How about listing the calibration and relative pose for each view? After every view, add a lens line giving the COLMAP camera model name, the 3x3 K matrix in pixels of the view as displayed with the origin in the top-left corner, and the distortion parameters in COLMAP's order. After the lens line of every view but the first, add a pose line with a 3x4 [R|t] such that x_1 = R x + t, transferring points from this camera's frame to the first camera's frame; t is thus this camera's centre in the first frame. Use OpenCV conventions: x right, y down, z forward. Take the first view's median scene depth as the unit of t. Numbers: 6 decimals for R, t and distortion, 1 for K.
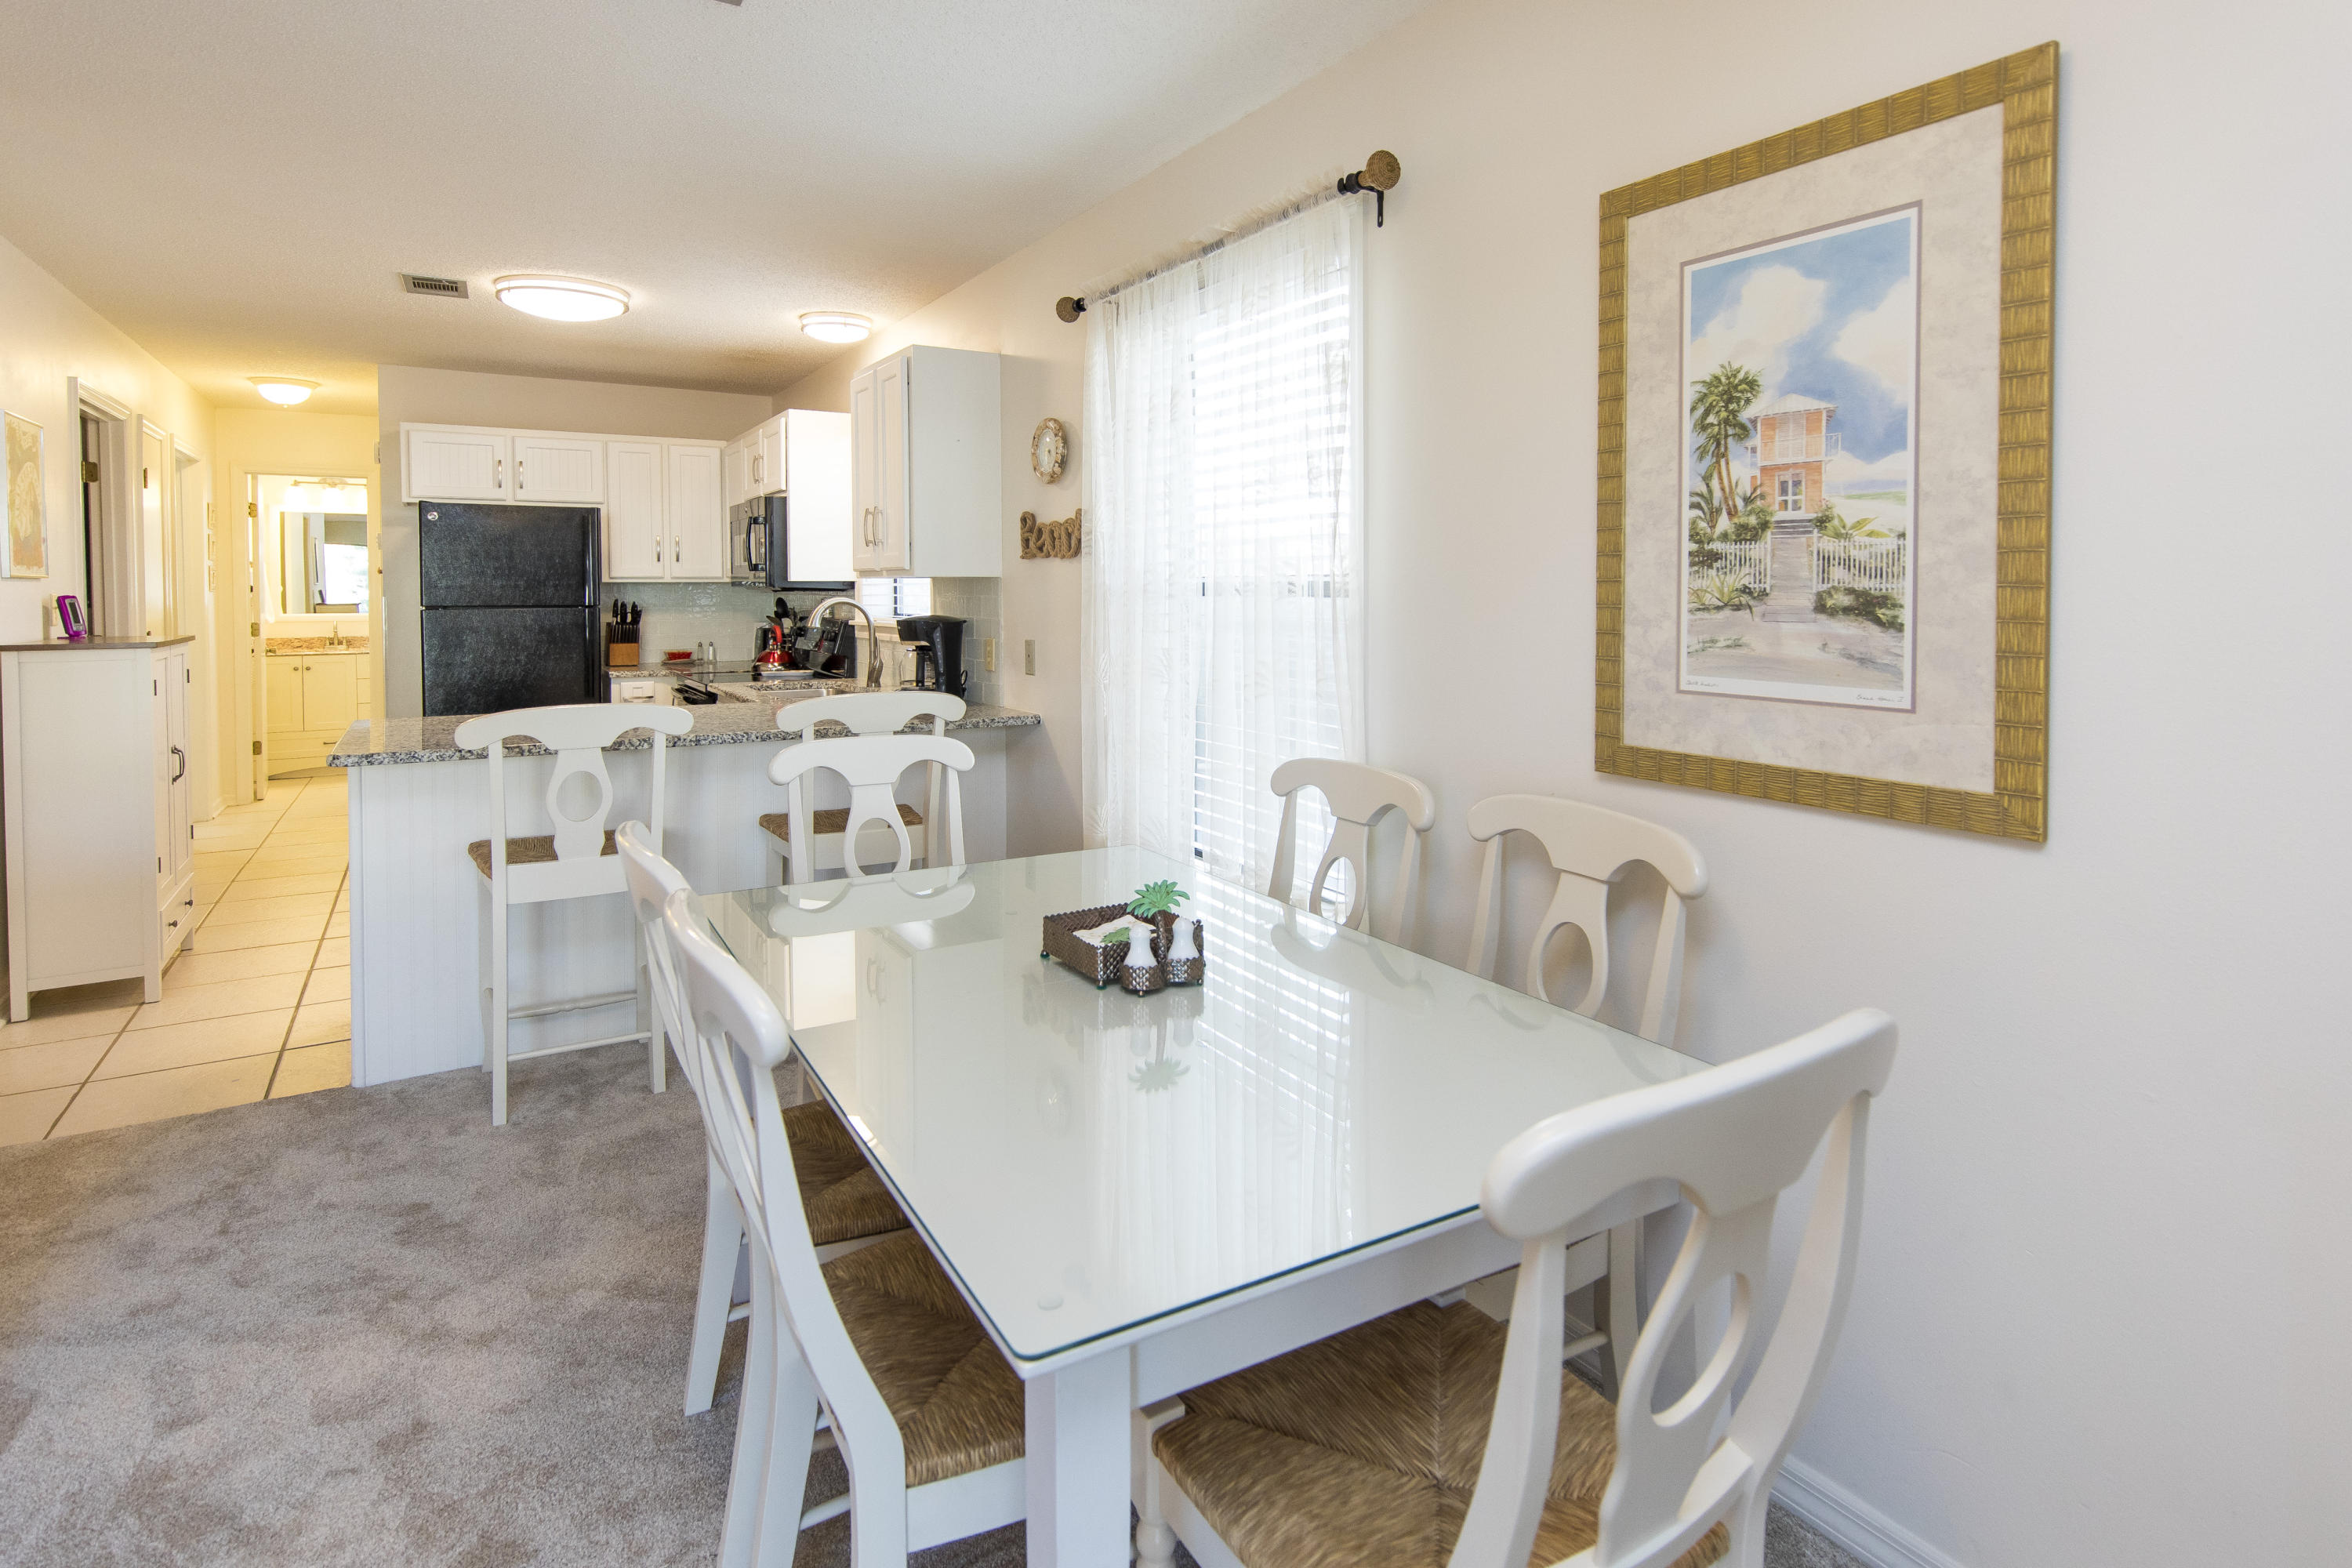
lens RADIAL K [[1123.5, 0, 1184.2], [0, 1123.5, 619.7], [0, 0, 1]] dist [0.000139, -0.001001]
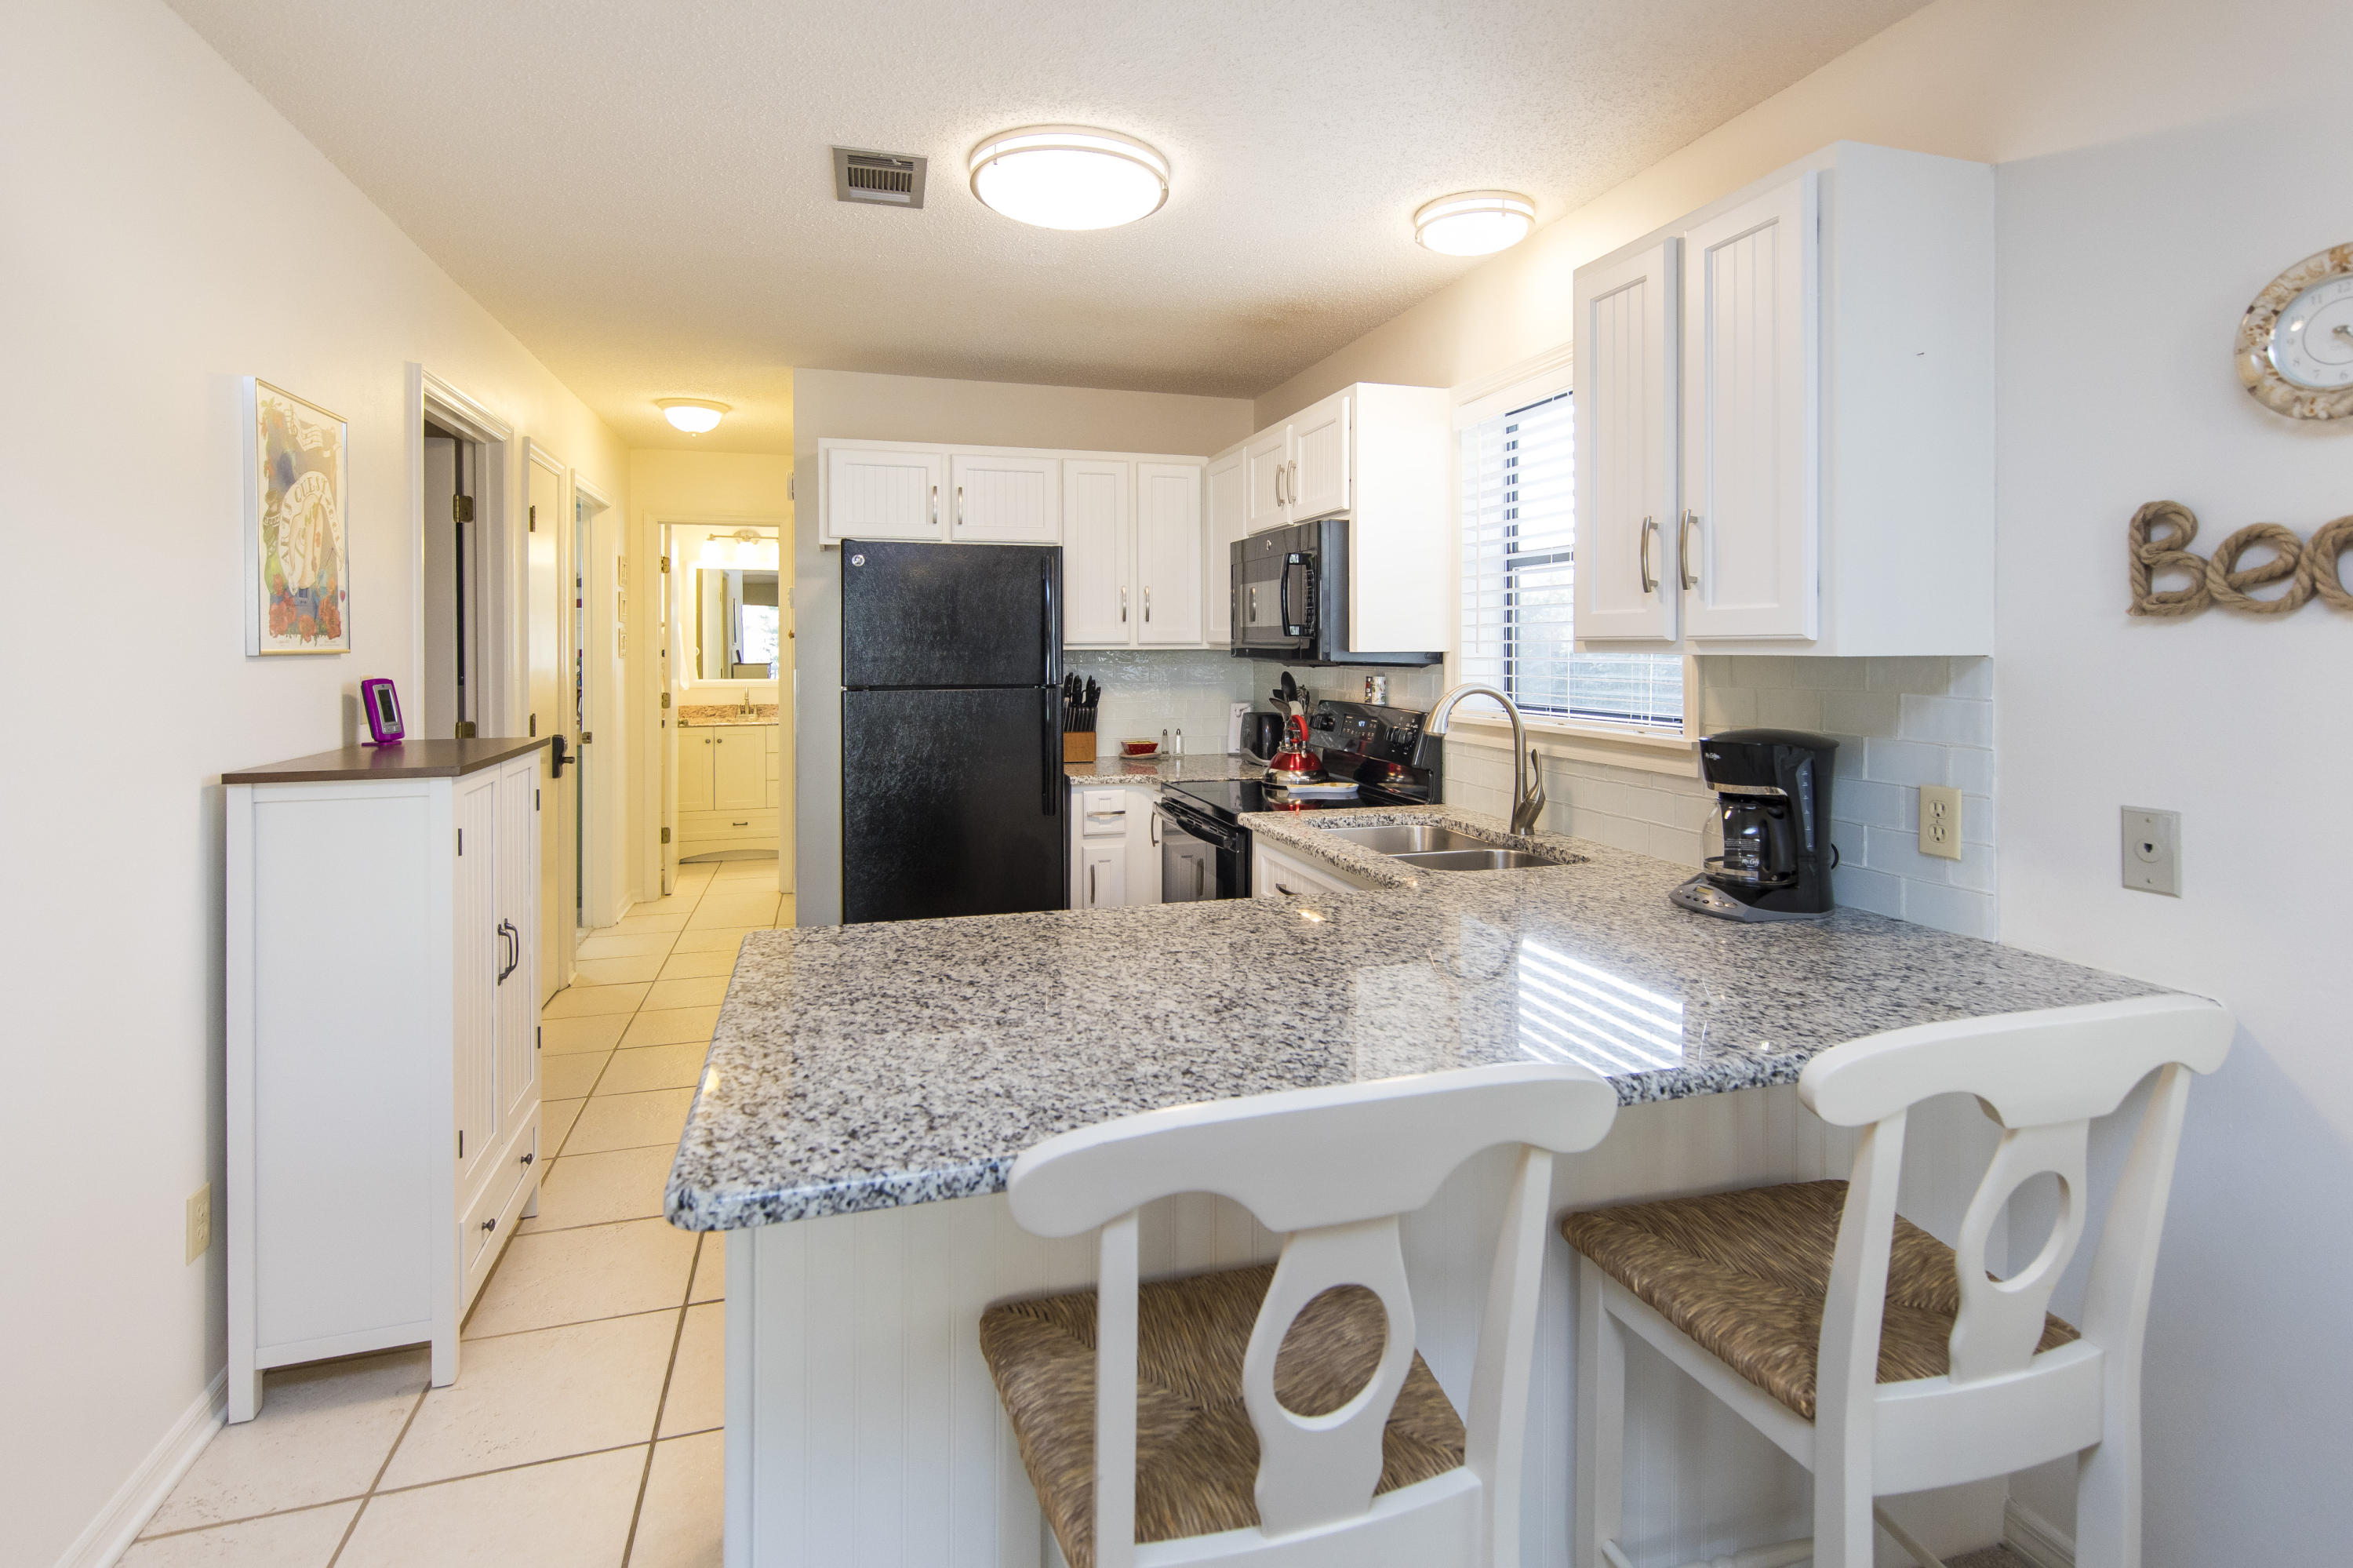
lens RADIAL K [[1124.1, 0, 1227.7], [0, 1124.1, 653.1], [0, 0, 1]] dist [0.000139, -0.001001]
pose [[0.969273, 0.002301, -0.245977, -0.244841], [-0.007224, 0.999791, -0.019113, -0.019496], [0.245882, 0.020303, 0.969087, 0.338041]]
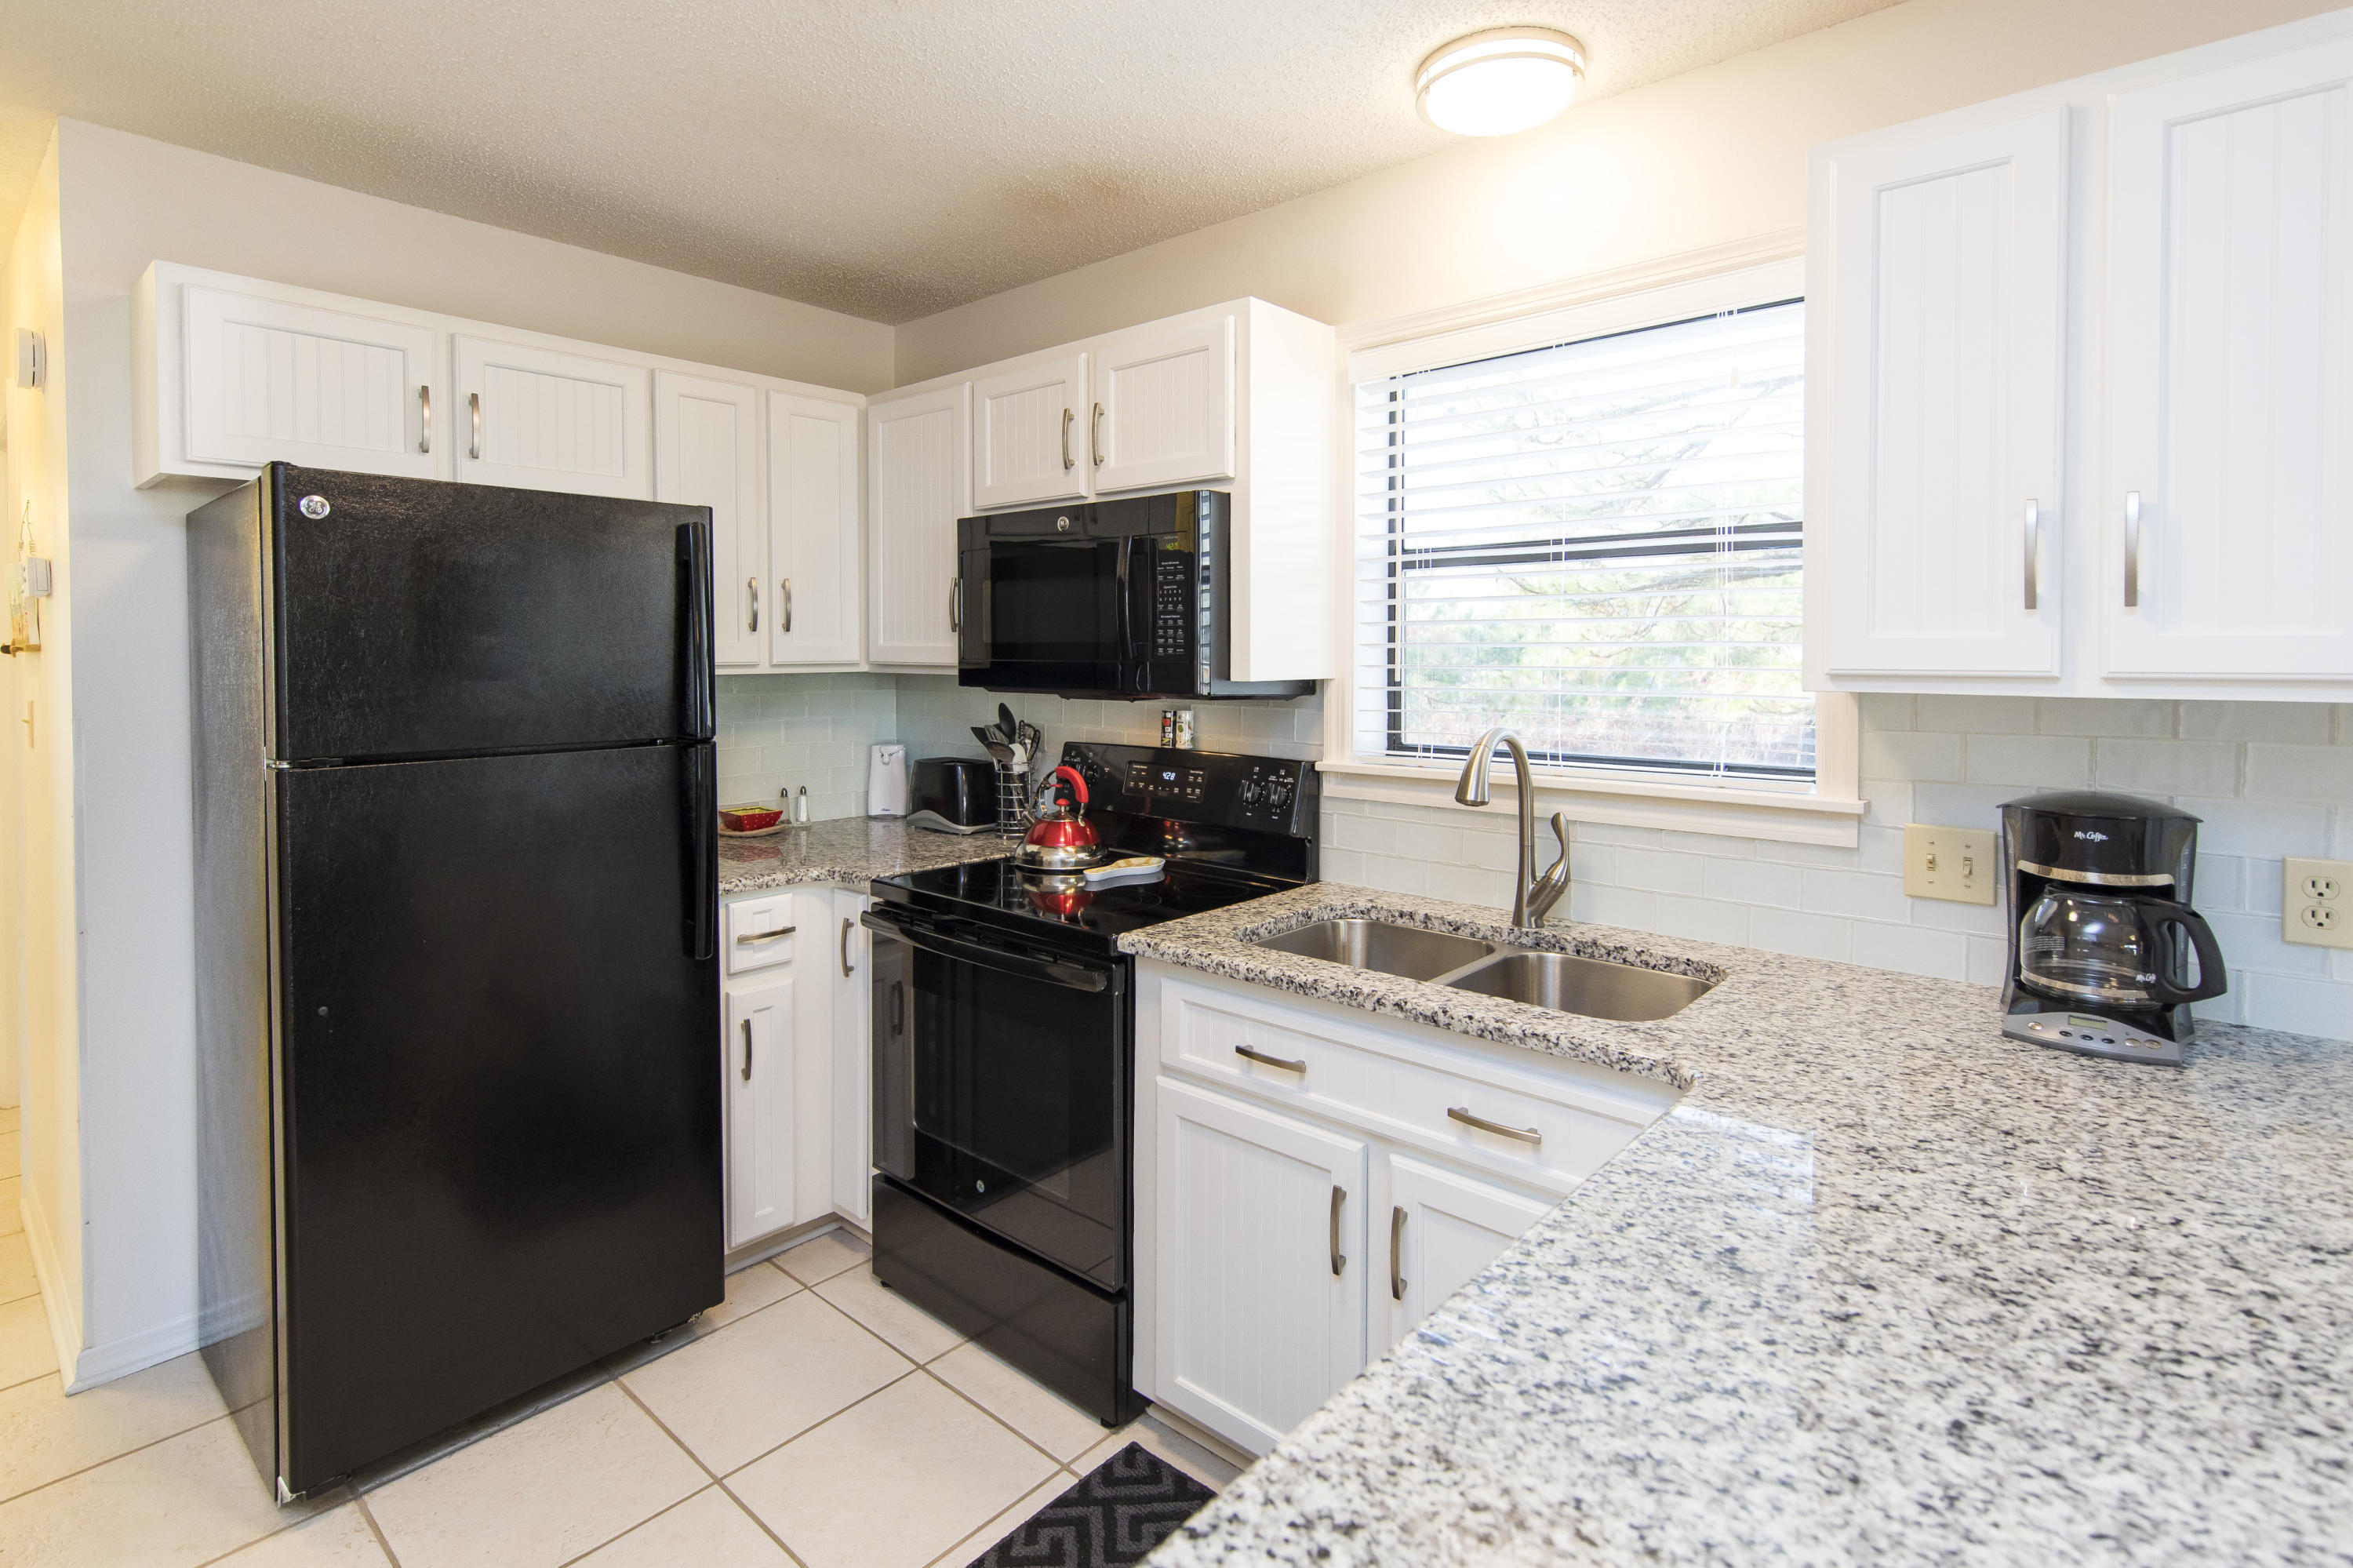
lens RADIAL K [[1124.1, 0, 1186.2], [0, 1124.1, 682.3], [0, 0, 1]] dist [0.000139, -0.001001]
pose [[0.960910, -0.004267, 0.276828, -0.467219], [0.004615, 0.999989, -0.000606, -0.031961], [-0.276822, 0.001860, 0.960919, 0.537890]]
